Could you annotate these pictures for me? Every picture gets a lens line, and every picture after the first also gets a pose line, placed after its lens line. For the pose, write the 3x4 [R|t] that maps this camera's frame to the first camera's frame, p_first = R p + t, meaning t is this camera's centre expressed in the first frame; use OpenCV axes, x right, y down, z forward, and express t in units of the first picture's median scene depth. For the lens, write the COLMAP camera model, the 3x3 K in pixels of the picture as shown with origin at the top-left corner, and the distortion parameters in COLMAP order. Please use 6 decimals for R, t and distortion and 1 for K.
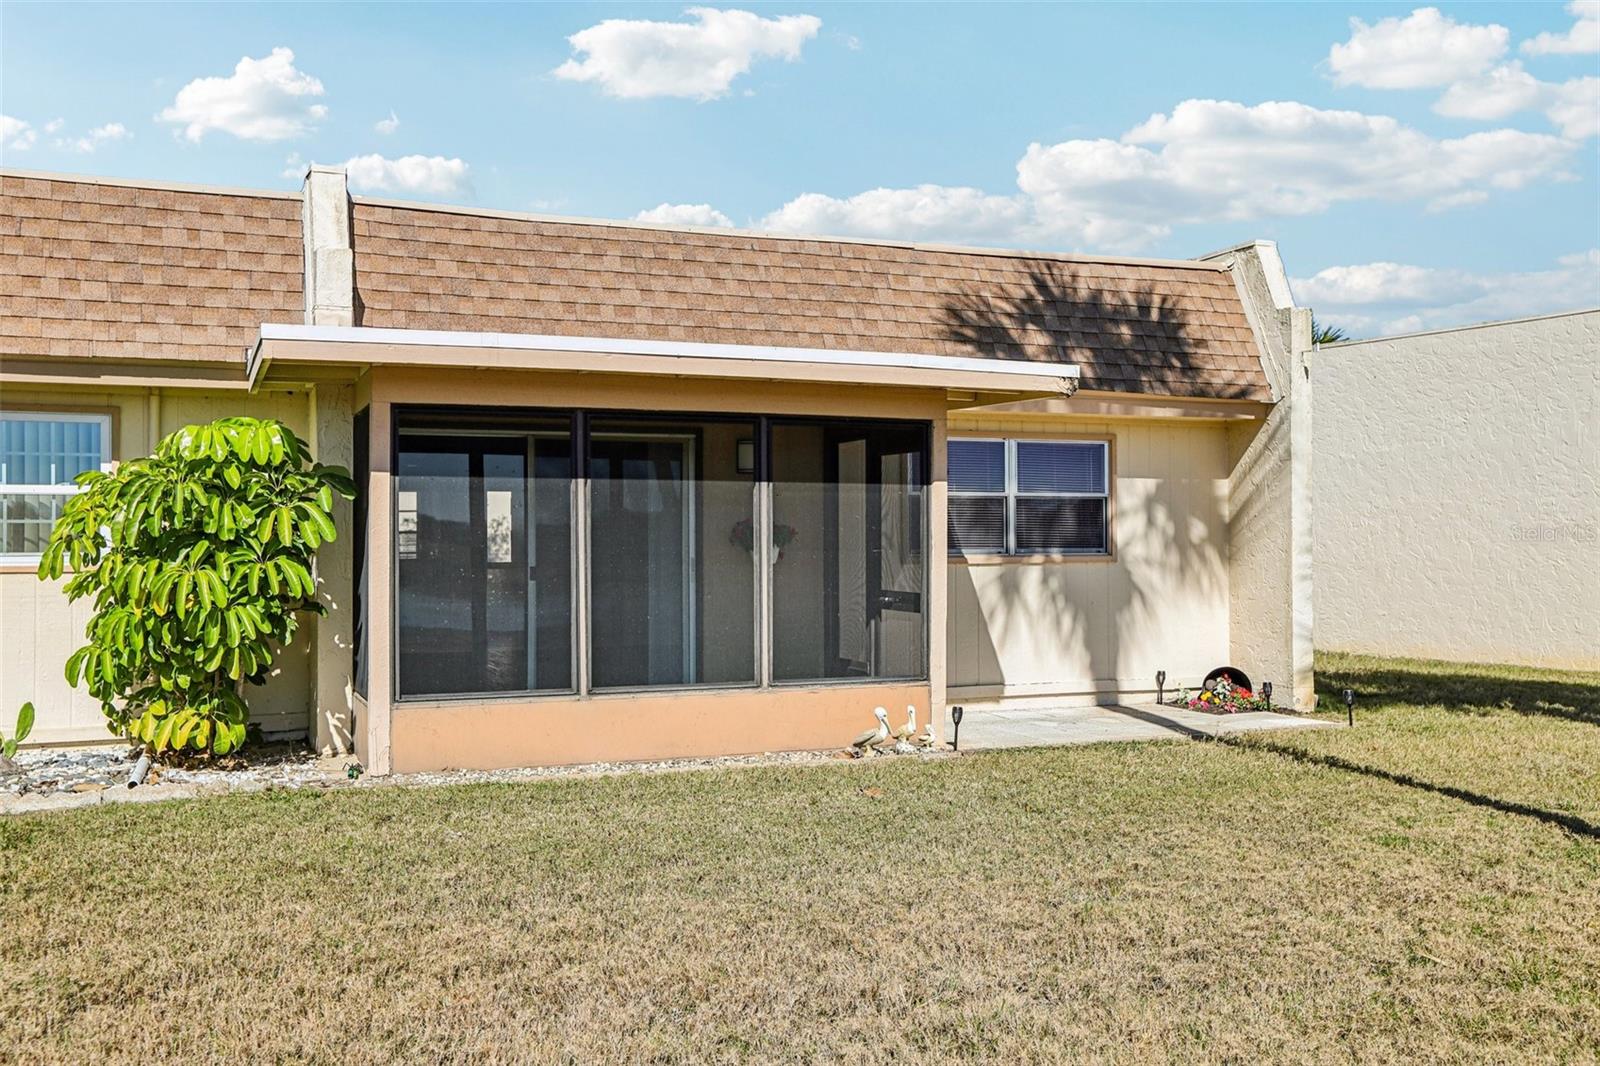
lens RADIAL K [[1499.2, 0, 800.0], [0, 1499.2, 533.0], [0, 0, 1]] dist [0.015892, 0.018943]
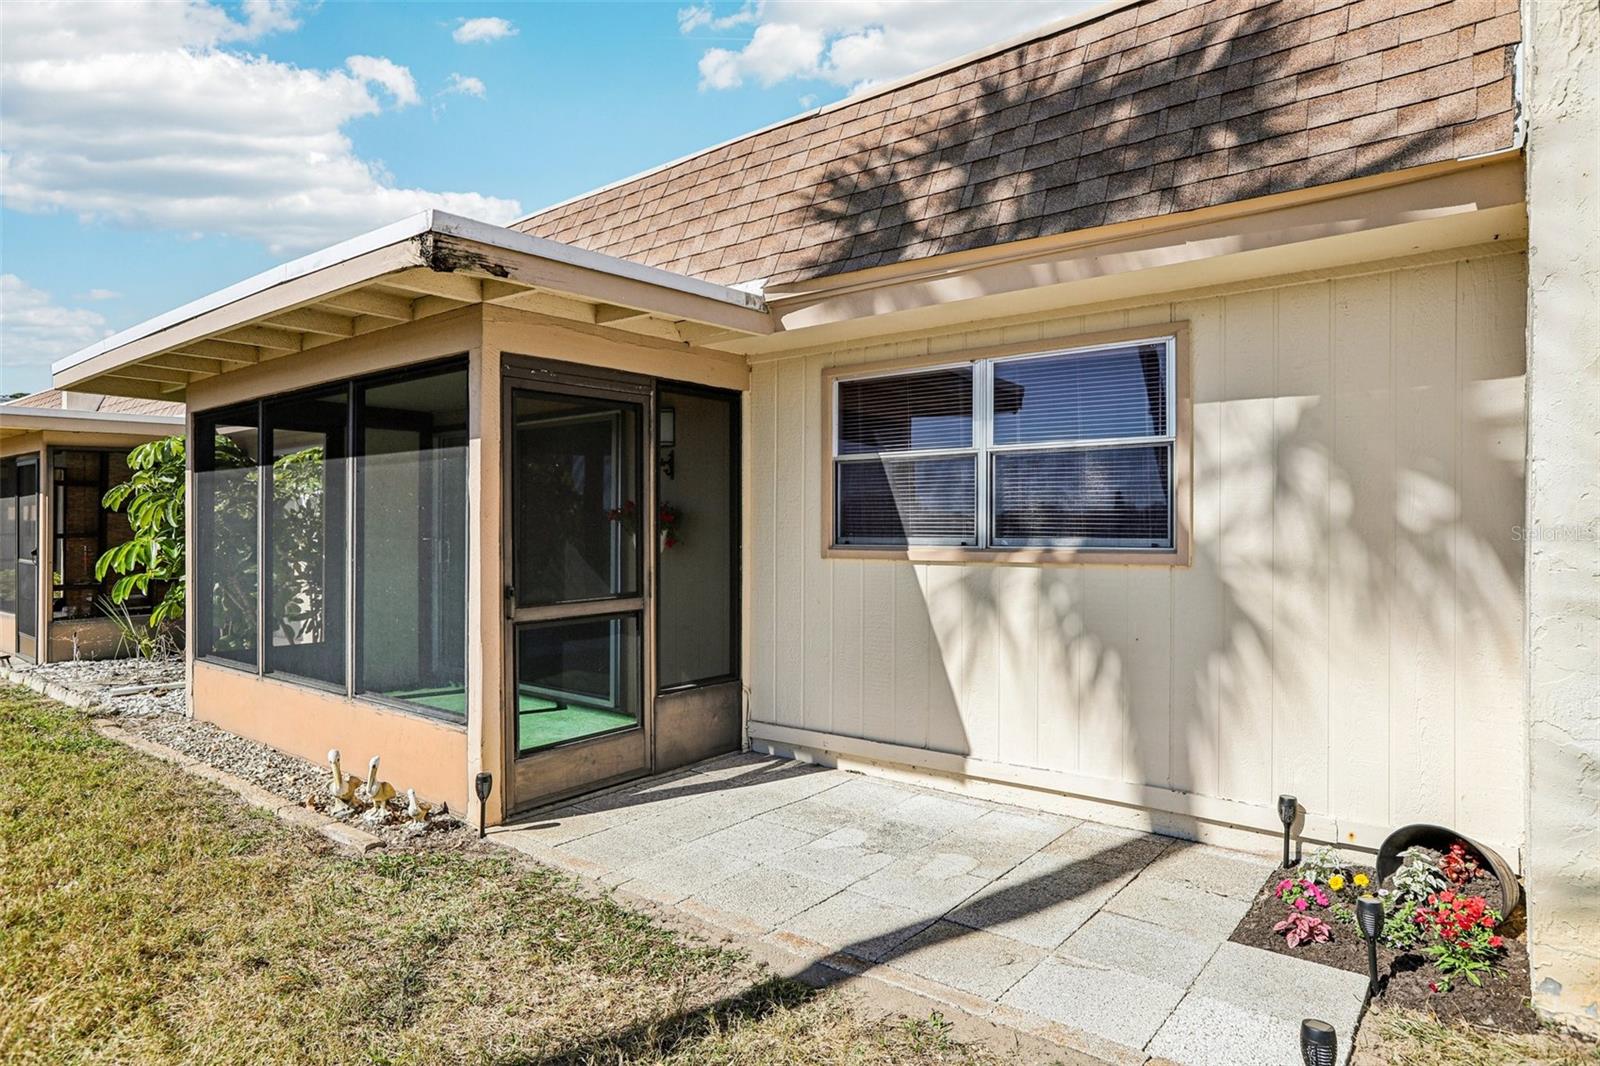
lens RADIAL K [[902.3, 0, 788.7], [0, 902.3, 514.9], [0, 0, 1]] dist [-0.015608, 0.000608]
pose [[0.502504, -0.009531, -0.864522, 0.430130], [0.006915, 0.999952, -0.007004, 0.003261], [0.864547, -0.002458, 0.502546, 0.762373]]
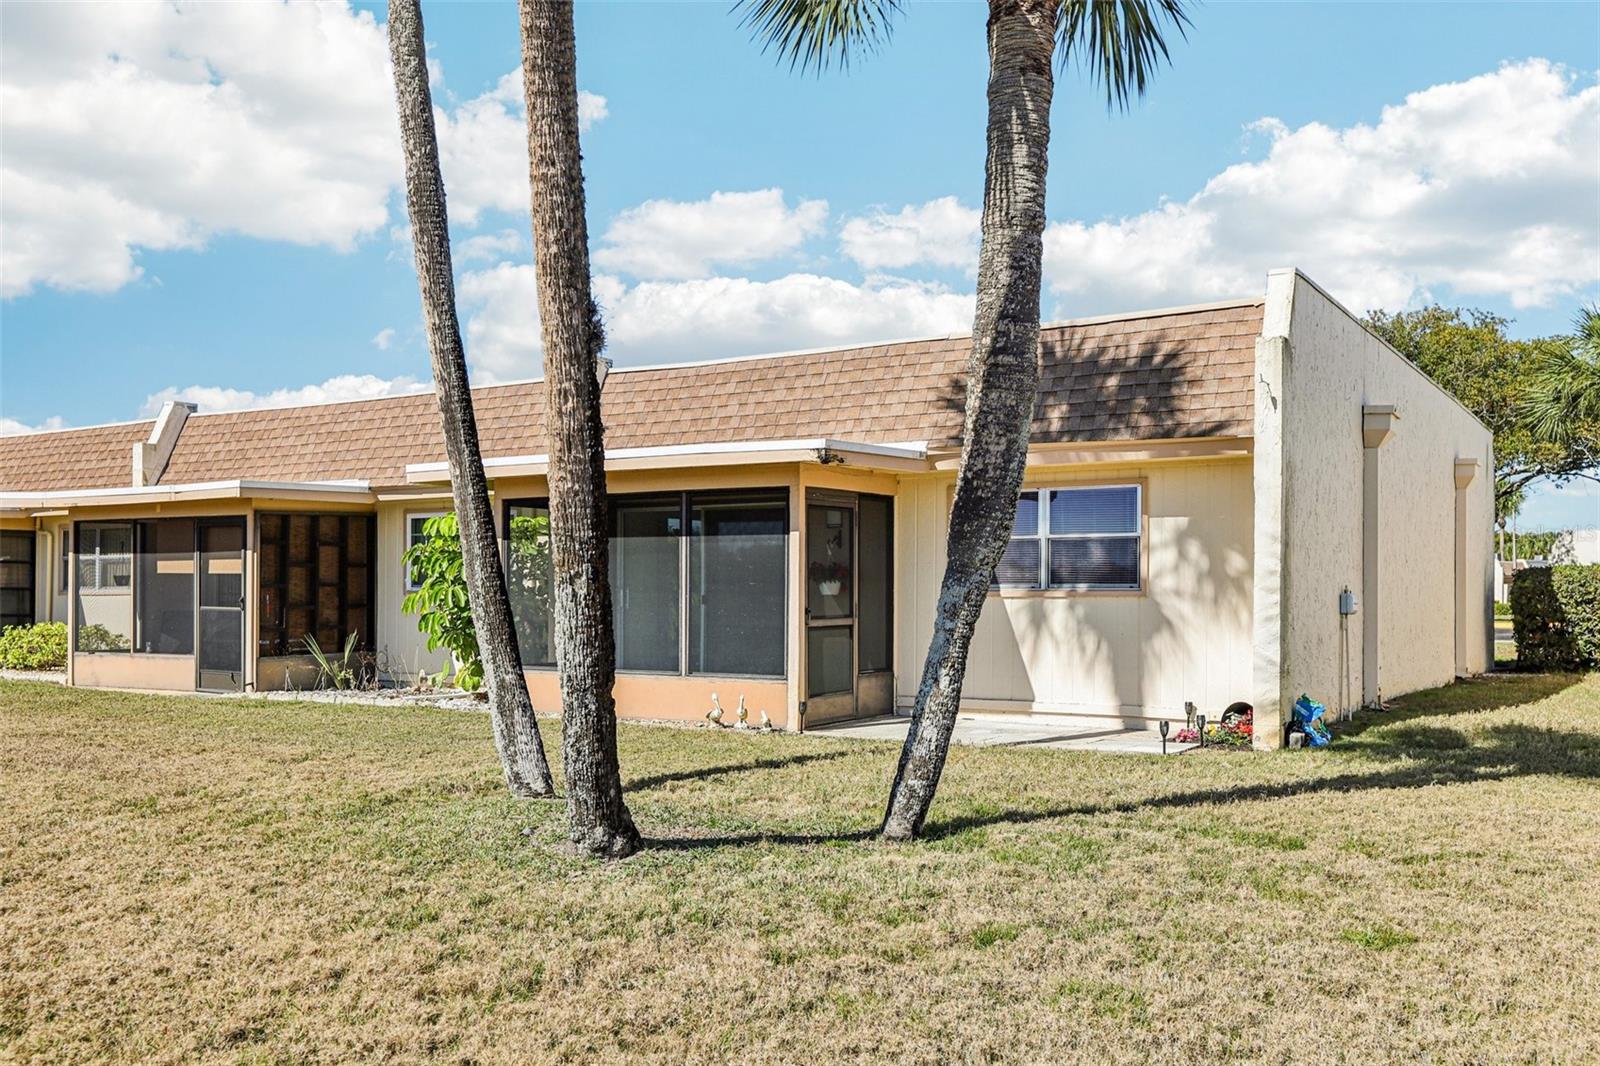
lens RADIAL K [[1402.4, 0, 809.1], [0, 1402.4, 576.2], [0, 0, 1]] dist [-0.007774, 0.153226]
pose [[0.597215, -0.005594, -0.802062, 0.914283], [0.004071, 0.999984, -0.003943, 0.008442], [0.802071, -0.000910, 0.597228, 0.220757]]
